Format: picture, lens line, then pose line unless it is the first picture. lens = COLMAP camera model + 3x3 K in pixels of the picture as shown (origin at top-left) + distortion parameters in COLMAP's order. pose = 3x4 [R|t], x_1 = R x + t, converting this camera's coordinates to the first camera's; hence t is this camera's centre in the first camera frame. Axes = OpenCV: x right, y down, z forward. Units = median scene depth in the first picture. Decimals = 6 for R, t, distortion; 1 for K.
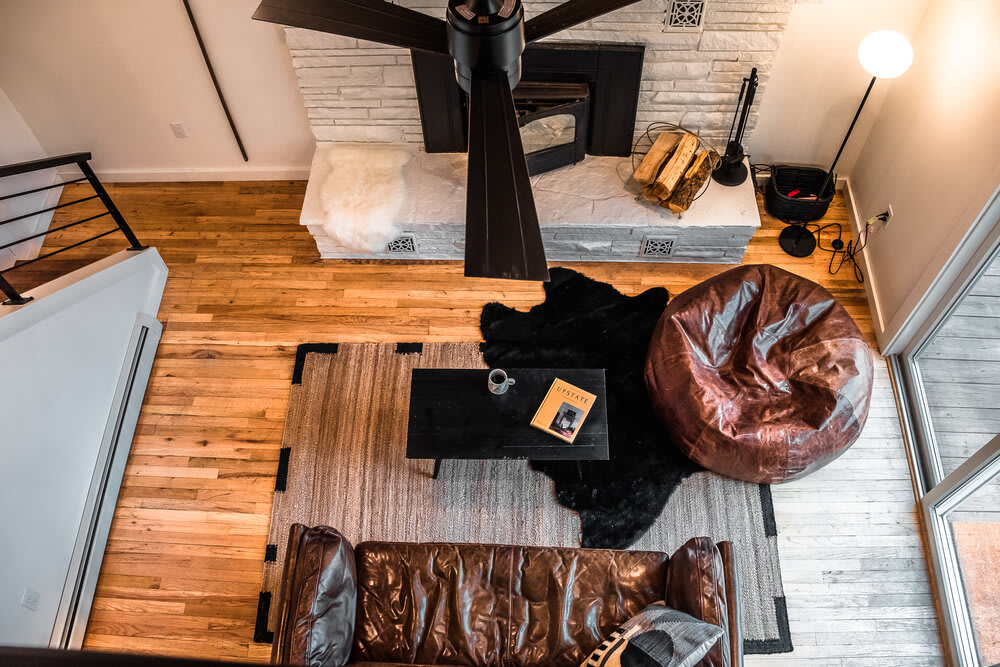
lens RADIAL K [[858.9, 0, 500.0], [0, 858.9, 333.5], [0, 0, 1]] dist [-0.207088, 0.125514]
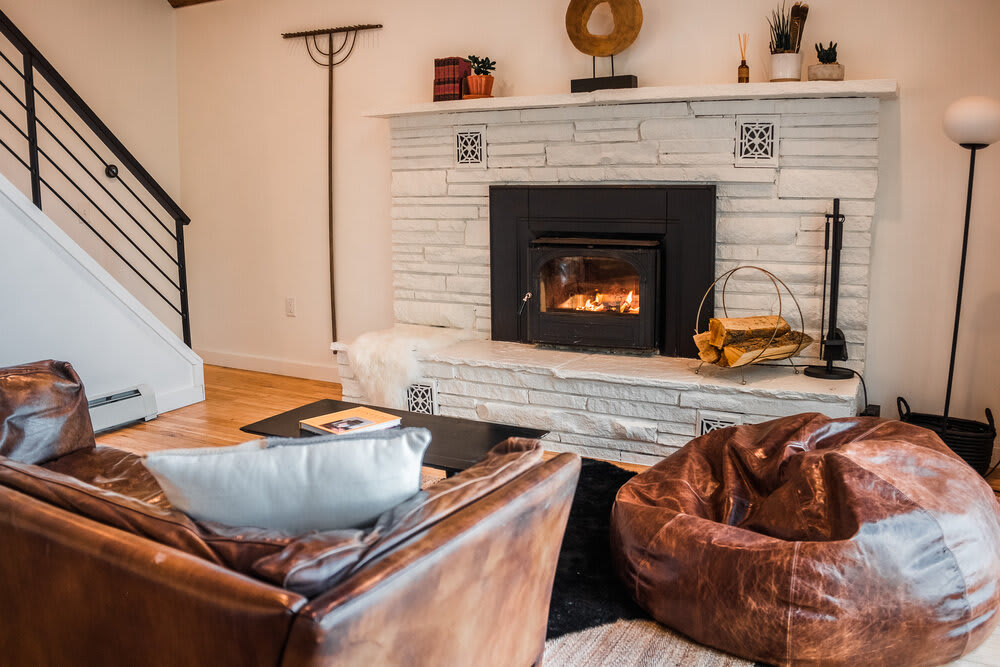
lens RADIAL K [[858.9, 0, 500.0], [0, 858.9, 333.5], [0, 0, 1]] dist [-0.207088, 0.125514]
pose [[0.898164, 0.100735, -0.427965, 0.385132], [-0.390383, 0.630487, -0.670885, 0.484446], [0.202244, 0.769635, 0.605606, 0.536881]]
